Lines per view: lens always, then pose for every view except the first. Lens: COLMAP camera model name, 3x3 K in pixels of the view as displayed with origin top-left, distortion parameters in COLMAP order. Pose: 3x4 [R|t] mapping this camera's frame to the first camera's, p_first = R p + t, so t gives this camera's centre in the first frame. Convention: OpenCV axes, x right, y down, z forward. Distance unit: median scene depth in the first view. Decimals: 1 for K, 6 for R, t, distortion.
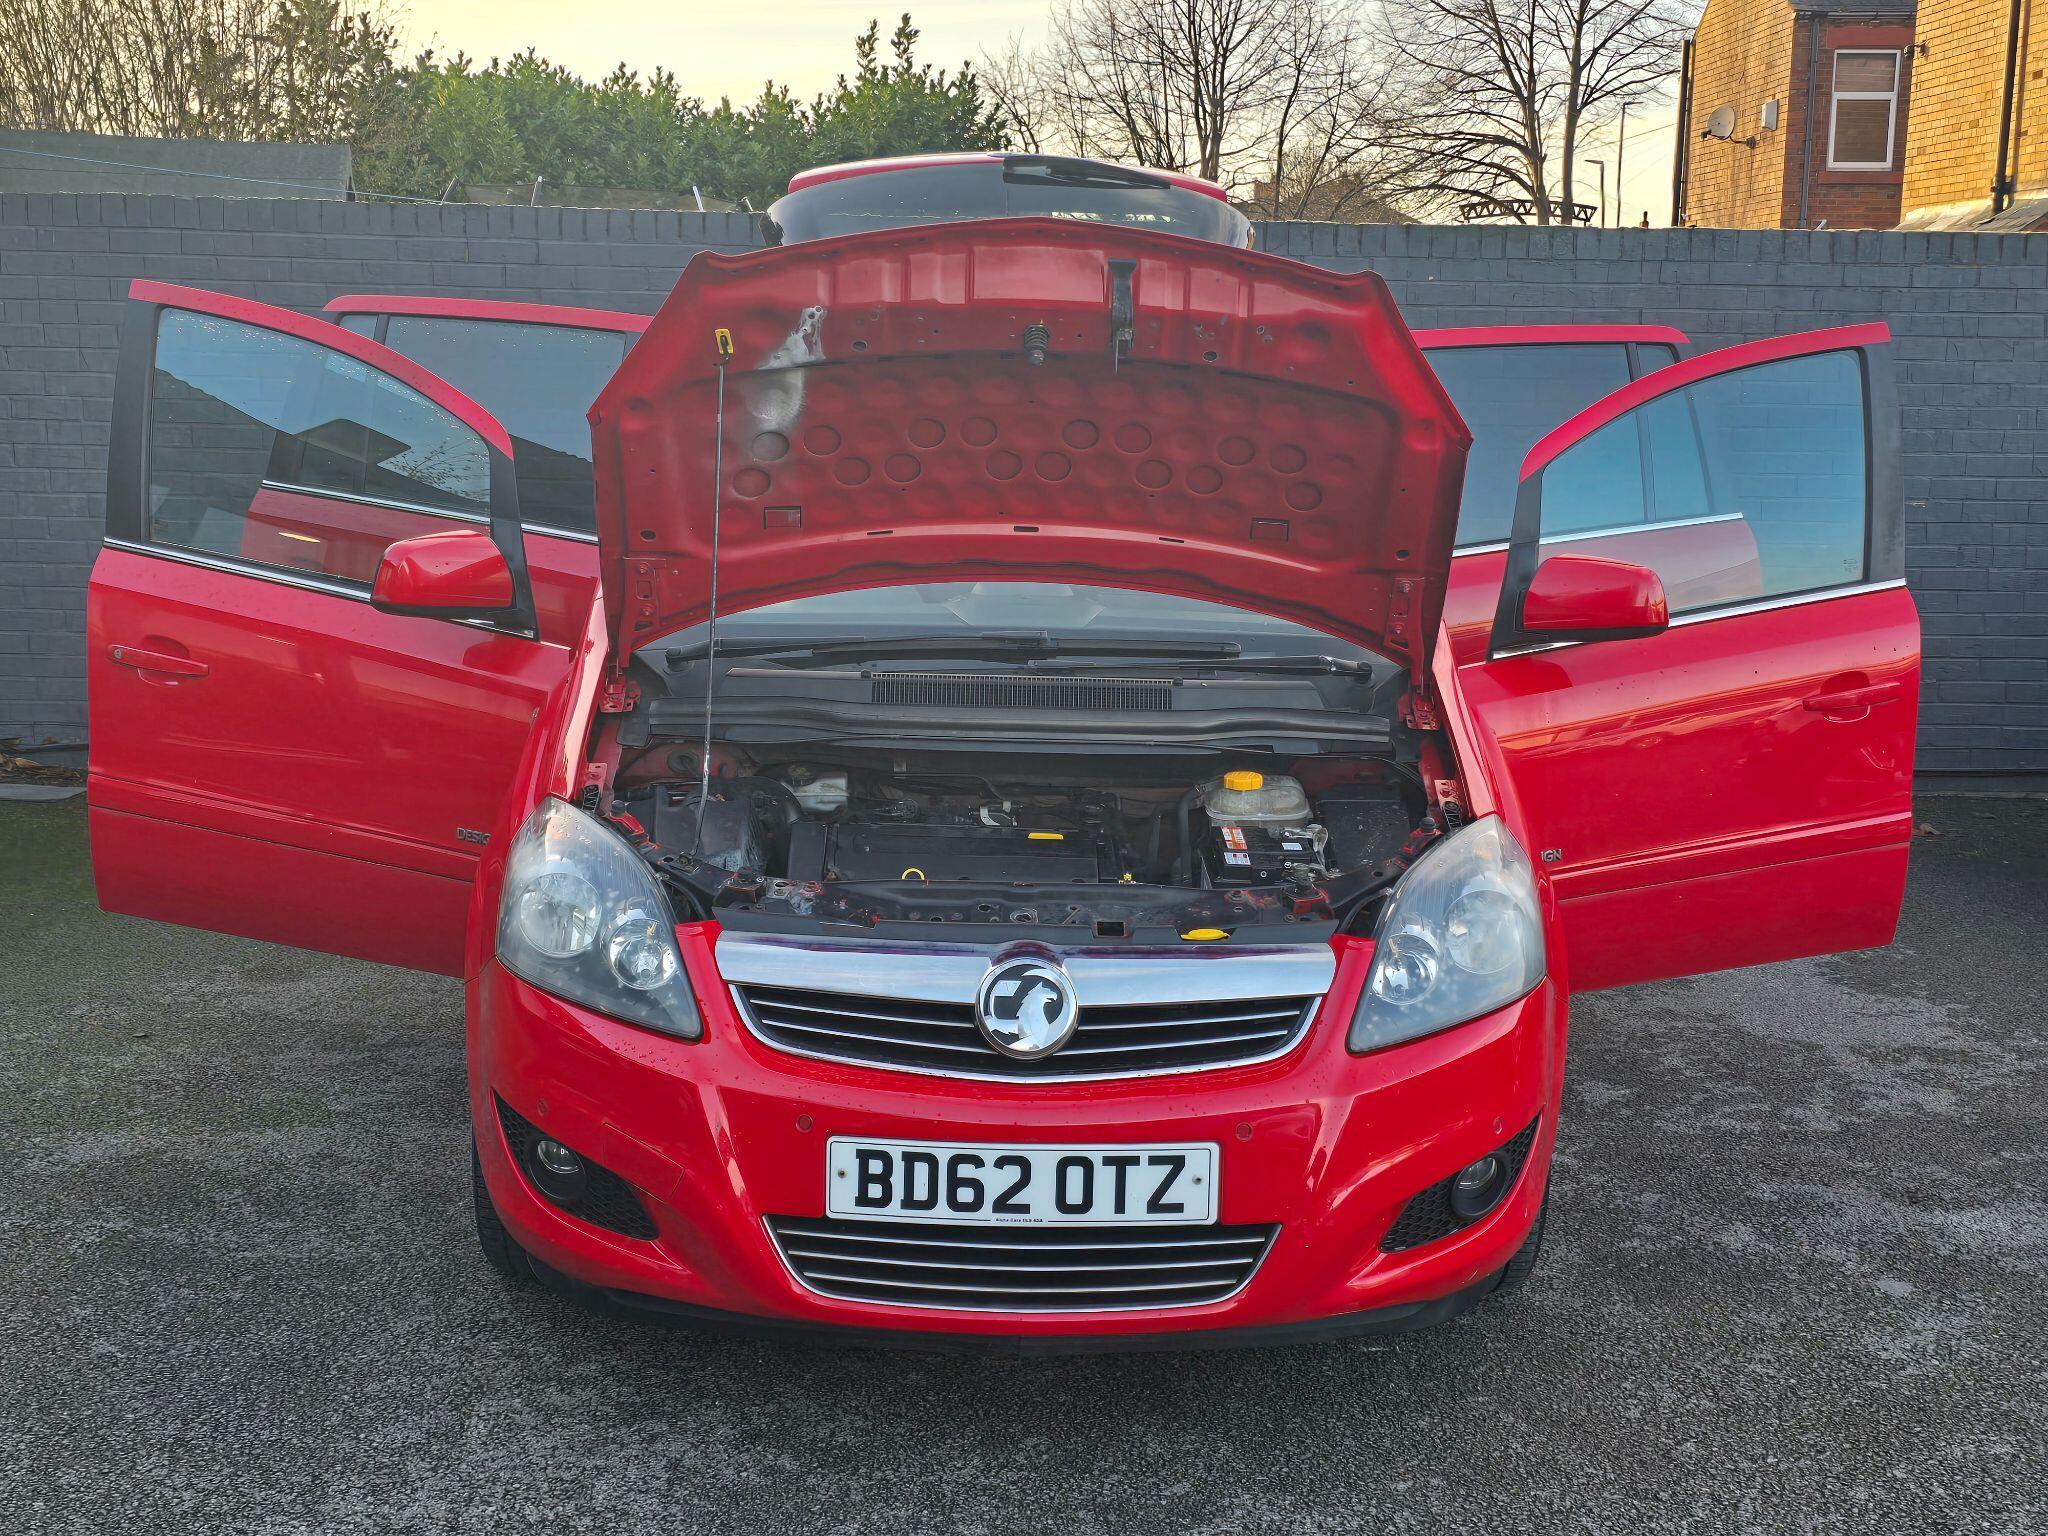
lens RADIAL K [[2588.2, 0, 1029.4], [0, 2588.2, 785.5], [0, 0, 1]] dist [0.136545, -0.277113]
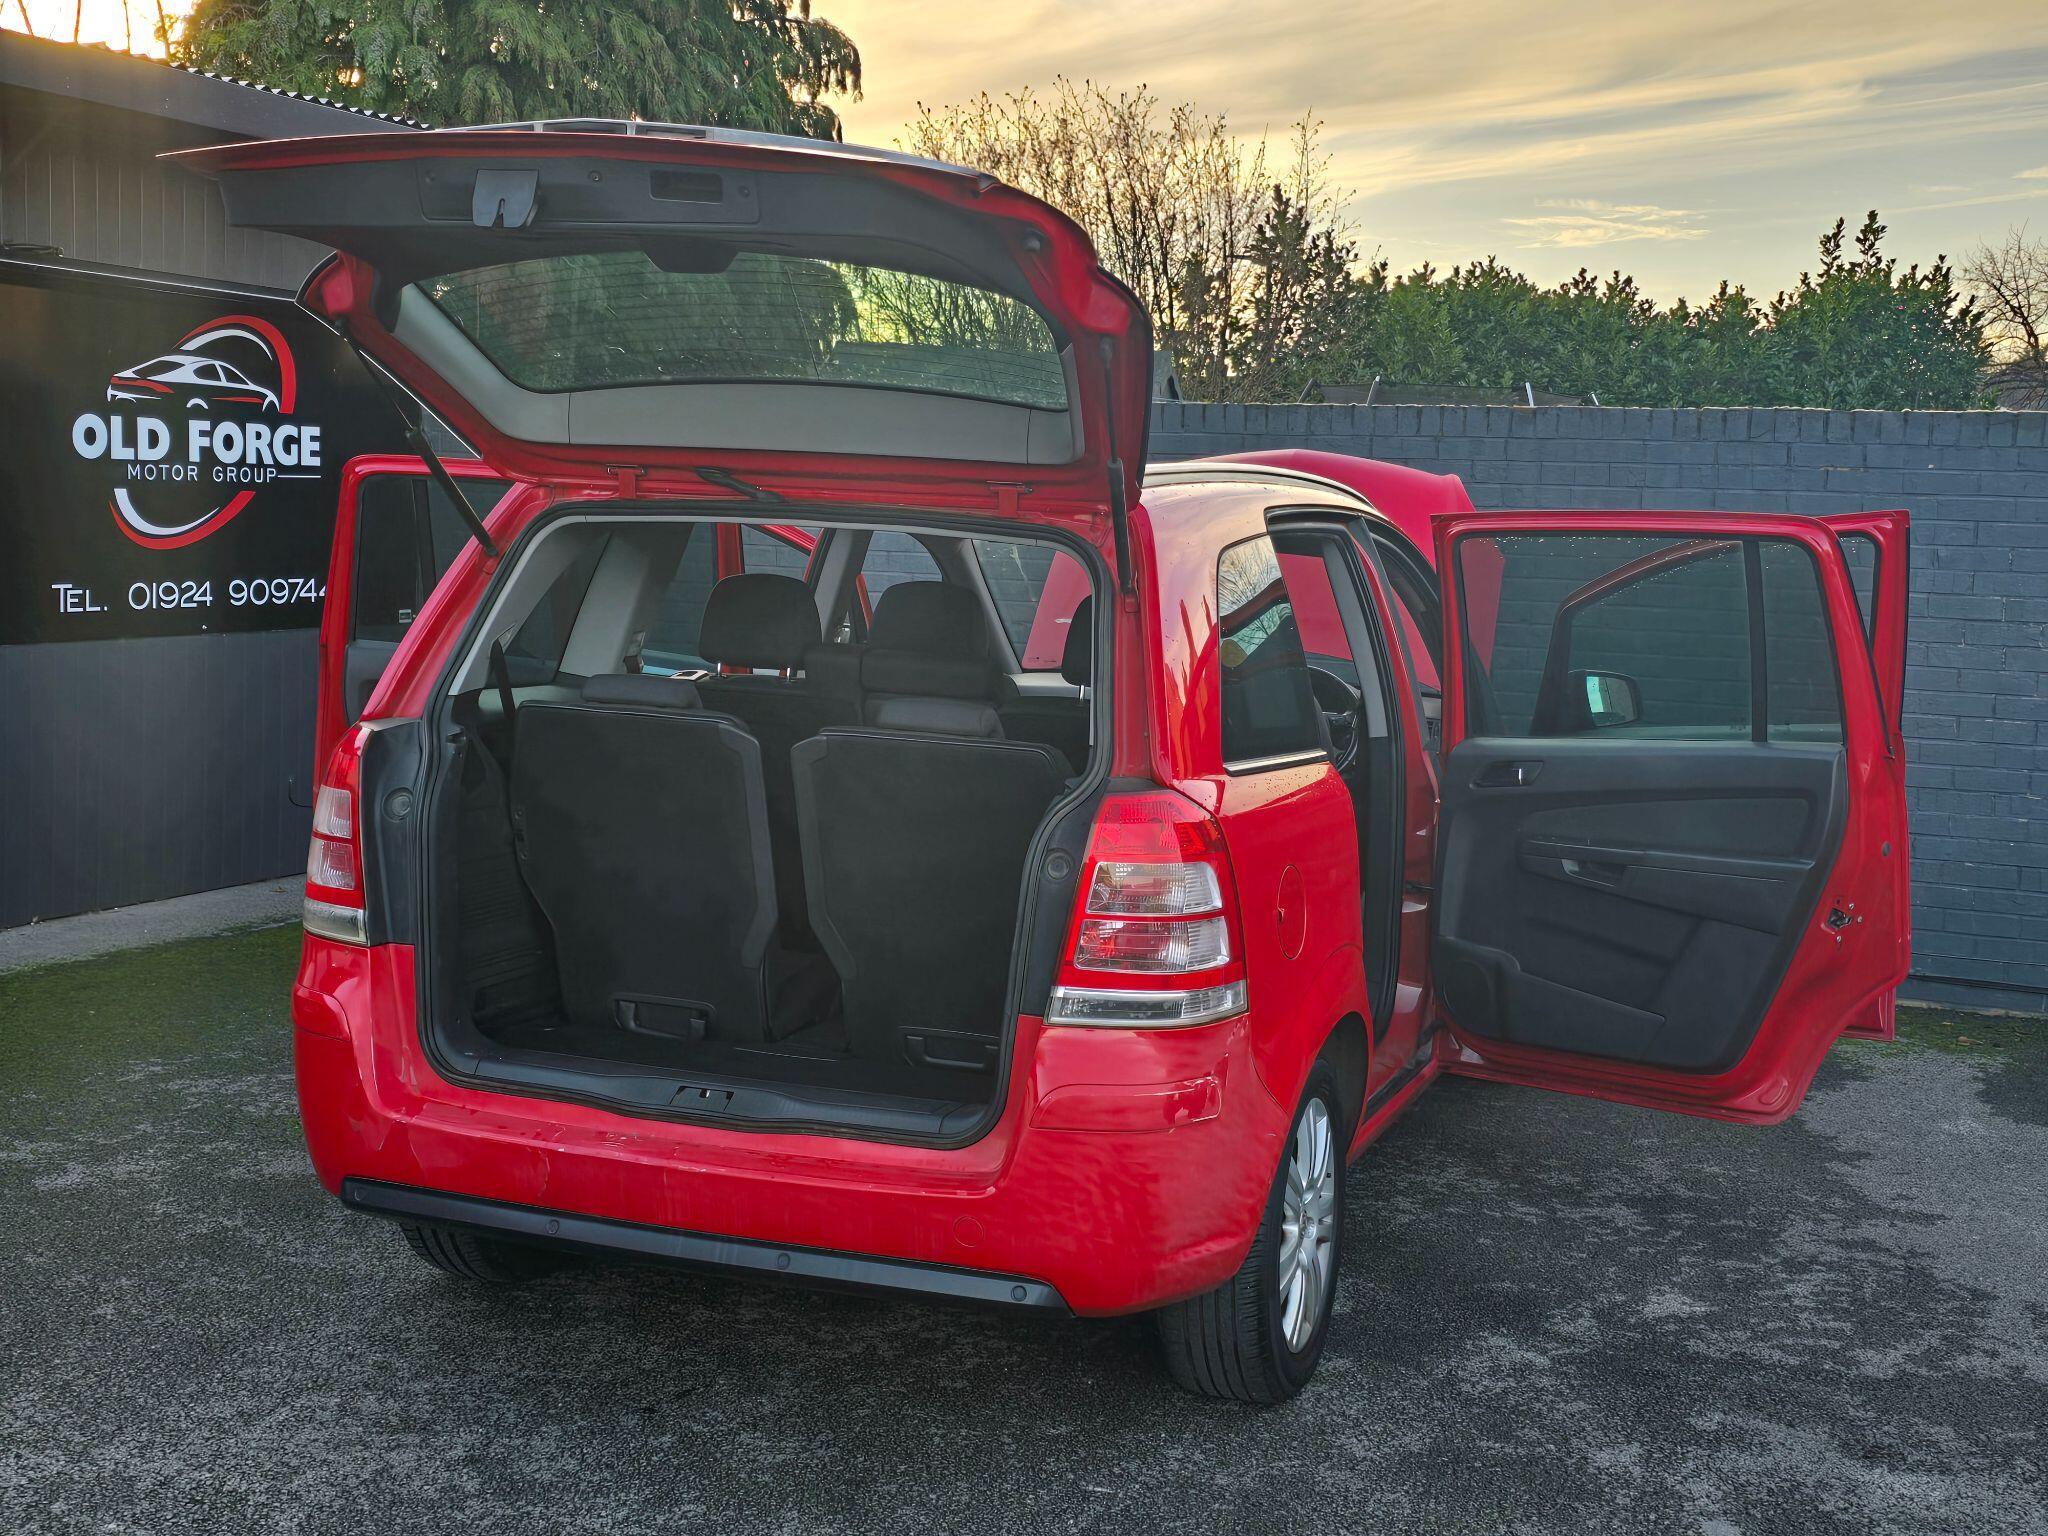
lens RADIAL K [[2521.9, 0, 1024.0], [0, 2521.9, 768.0], [0, 0, 1]] dist [0.117361, -0.228397]
pose [[0.916675, 0.055714, -0.395731, 0.499428], [-0.085900, 0.994558, -0.058958, -0.003086], [0.390293, 0.088039, 0.916472, 0.055777]]
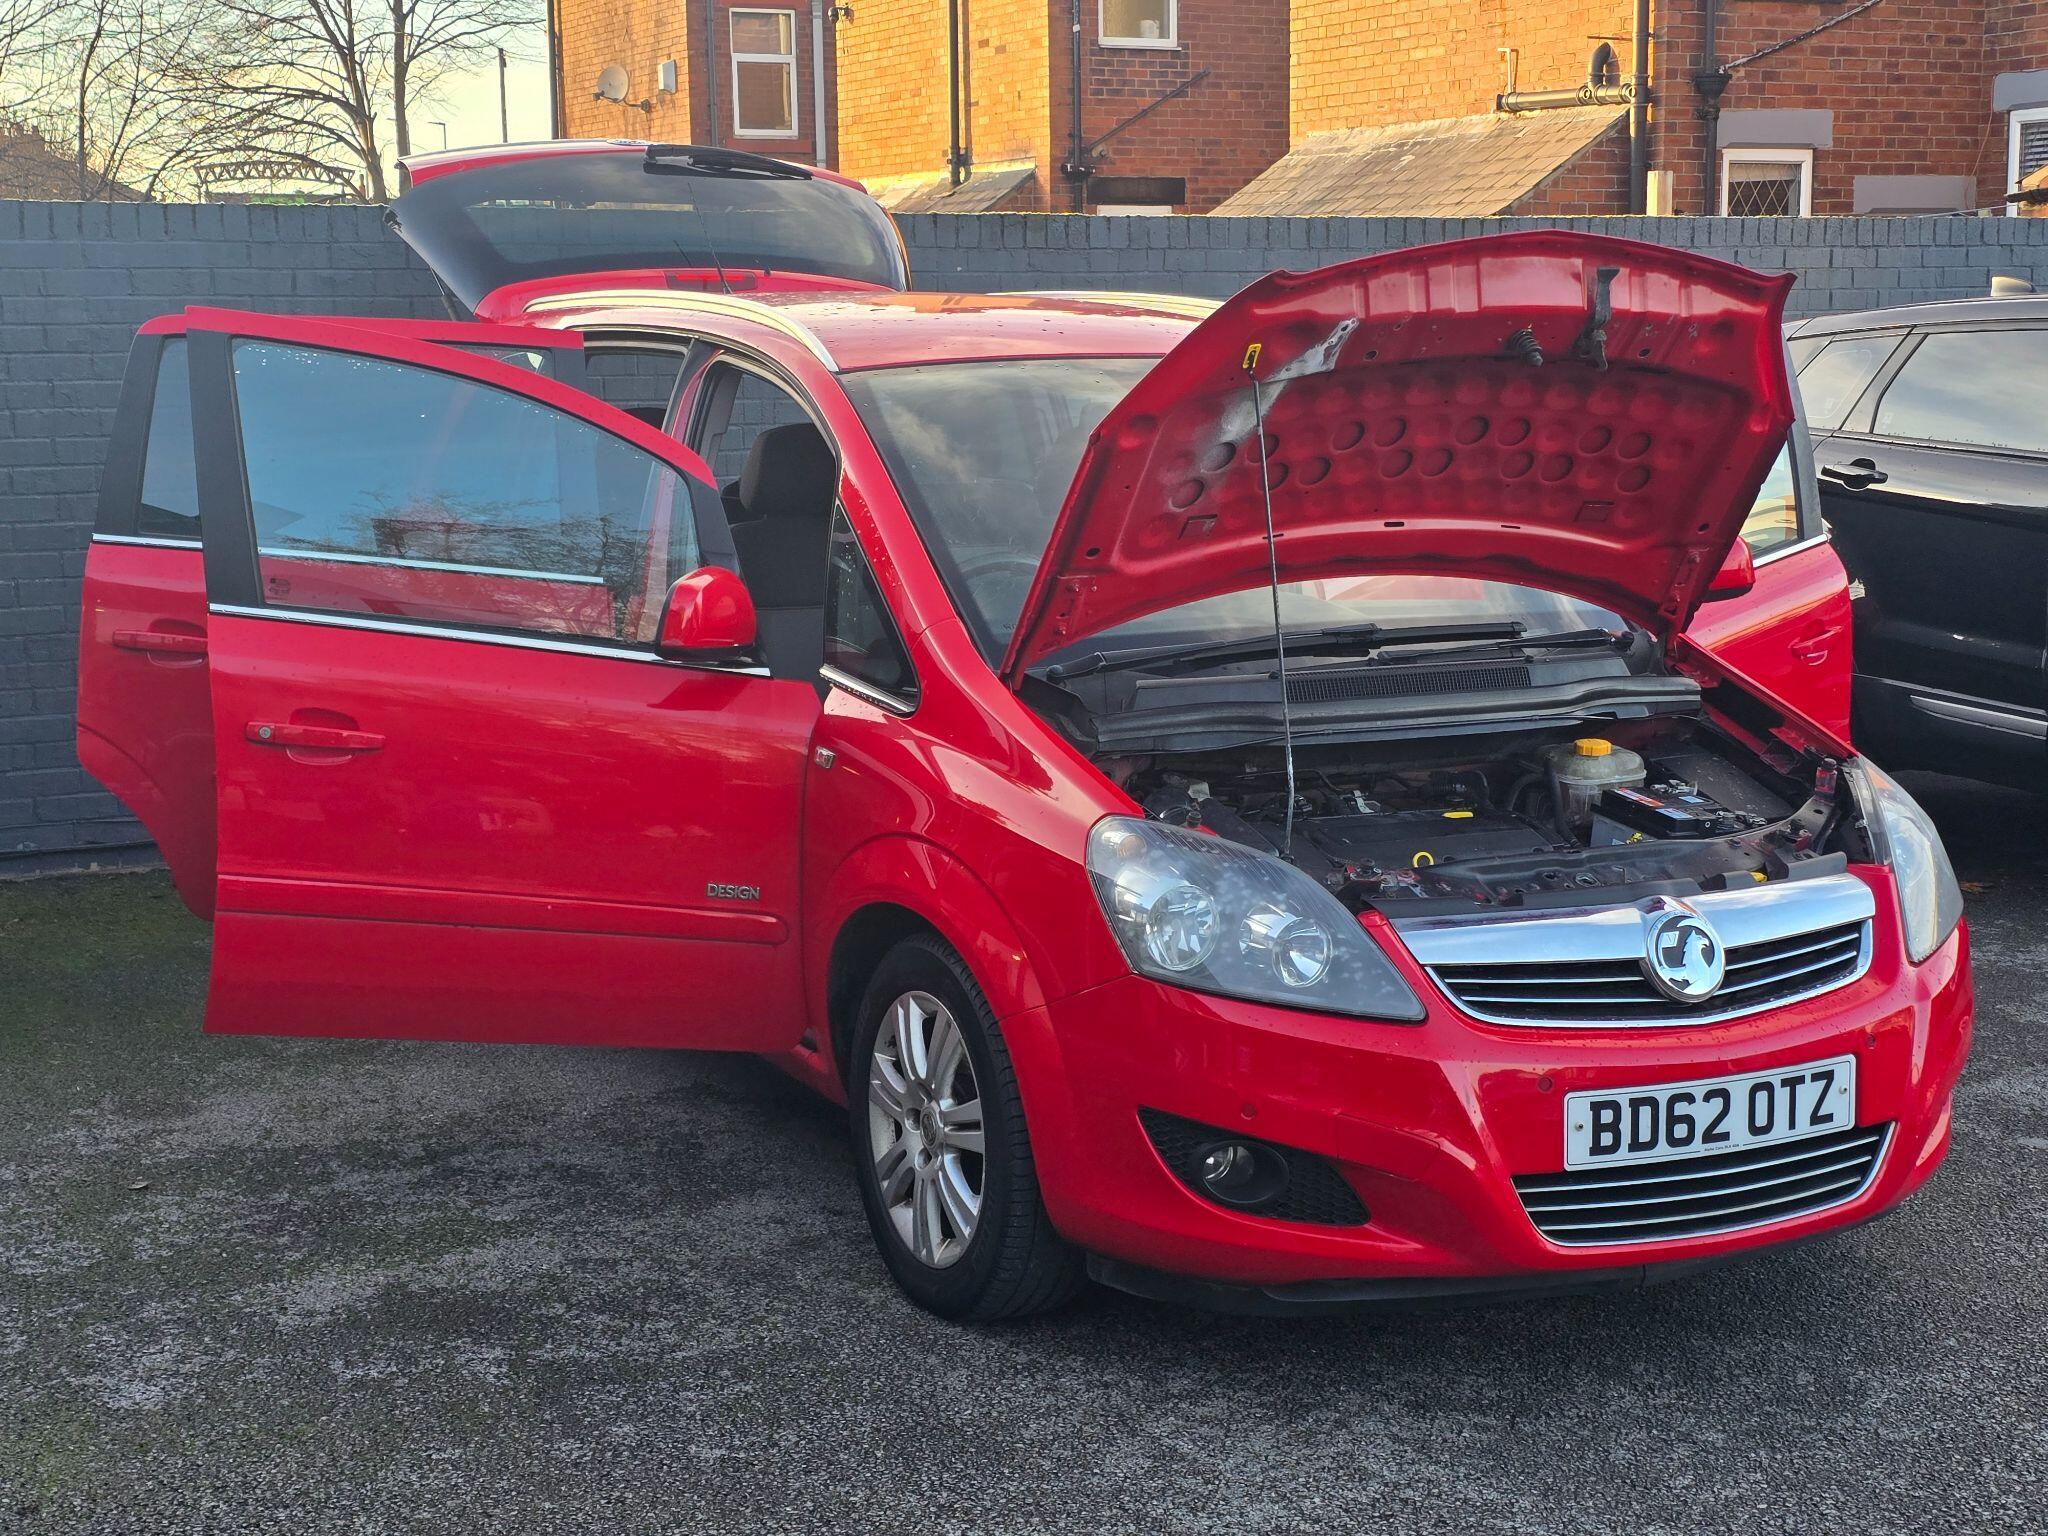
lens RADIAL K [[2992.8, 0, 1024.0], [0, 2992.8, 768.0], [0, 0, 1]] dist [0.178619, -0.471452]
pose [[0.903531, -0.087970, 0.419397, -0.684443], [0.097219, 0.995263, -0.000683, -0.016157], [-0.417350, 0.041391, 0.907803, -0.030147]]
